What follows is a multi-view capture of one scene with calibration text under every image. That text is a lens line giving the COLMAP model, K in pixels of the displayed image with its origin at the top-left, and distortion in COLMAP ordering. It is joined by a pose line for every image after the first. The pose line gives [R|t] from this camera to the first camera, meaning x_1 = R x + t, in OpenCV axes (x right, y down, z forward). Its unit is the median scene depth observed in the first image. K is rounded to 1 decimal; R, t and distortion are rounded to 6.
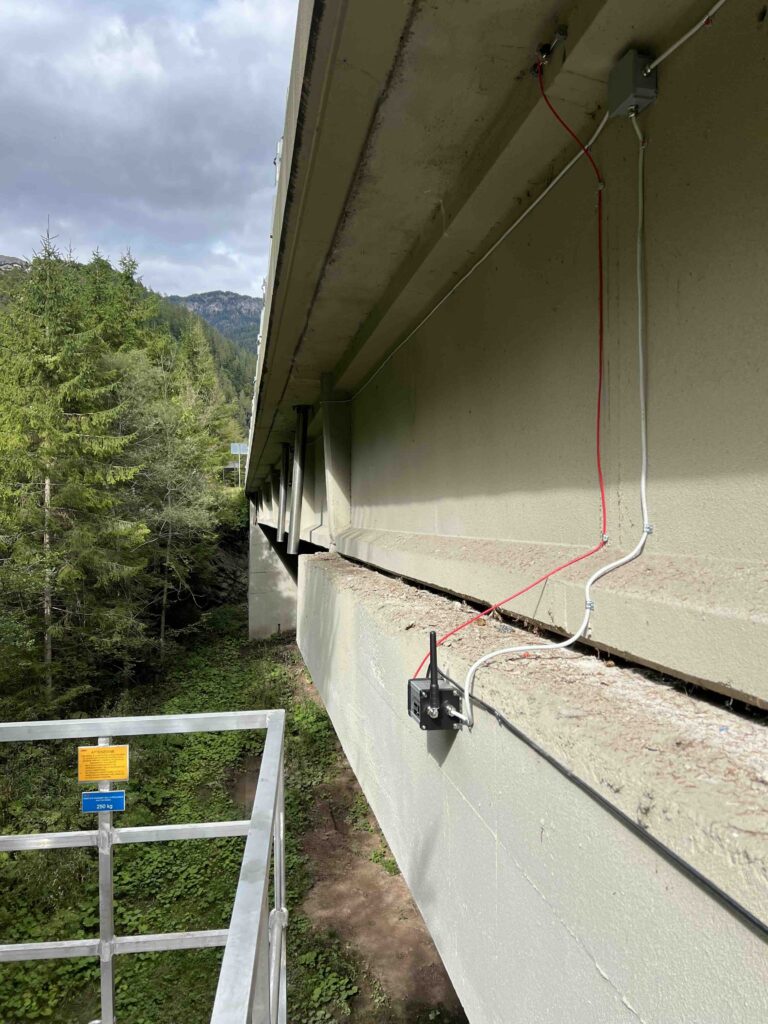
lens RADIAL K [[767.6, 0, 382.1], [0, 767.6, 510.8], [0, 0, 1]] dist [0.010652, -0.002598]
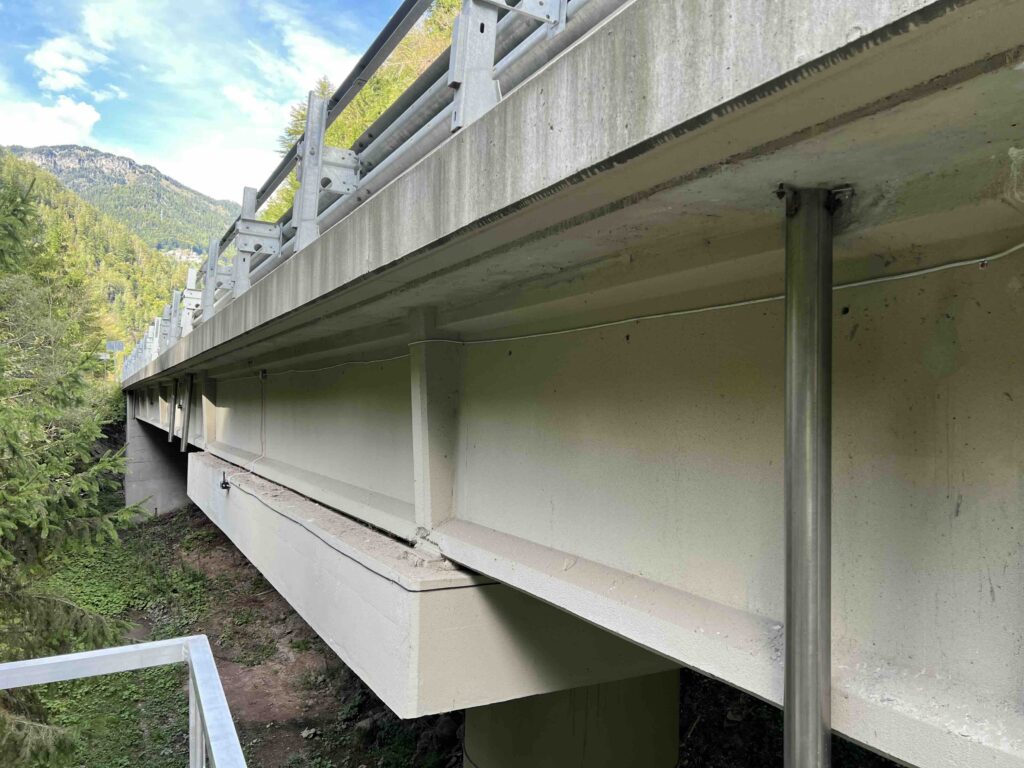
lens RADIAL K [[767.6, 0, 519.4], [0, 767.6, 390.8], [0, 0, 1]] dist [0.010652, -0.002598]
pose [[0.949694, 0.013002, 0.312908, 0.013998], [-0.010675, 0.999901, -0.009149, -0.017070], [-0.312996, 0.005349, 0.949739, -0.207855]]
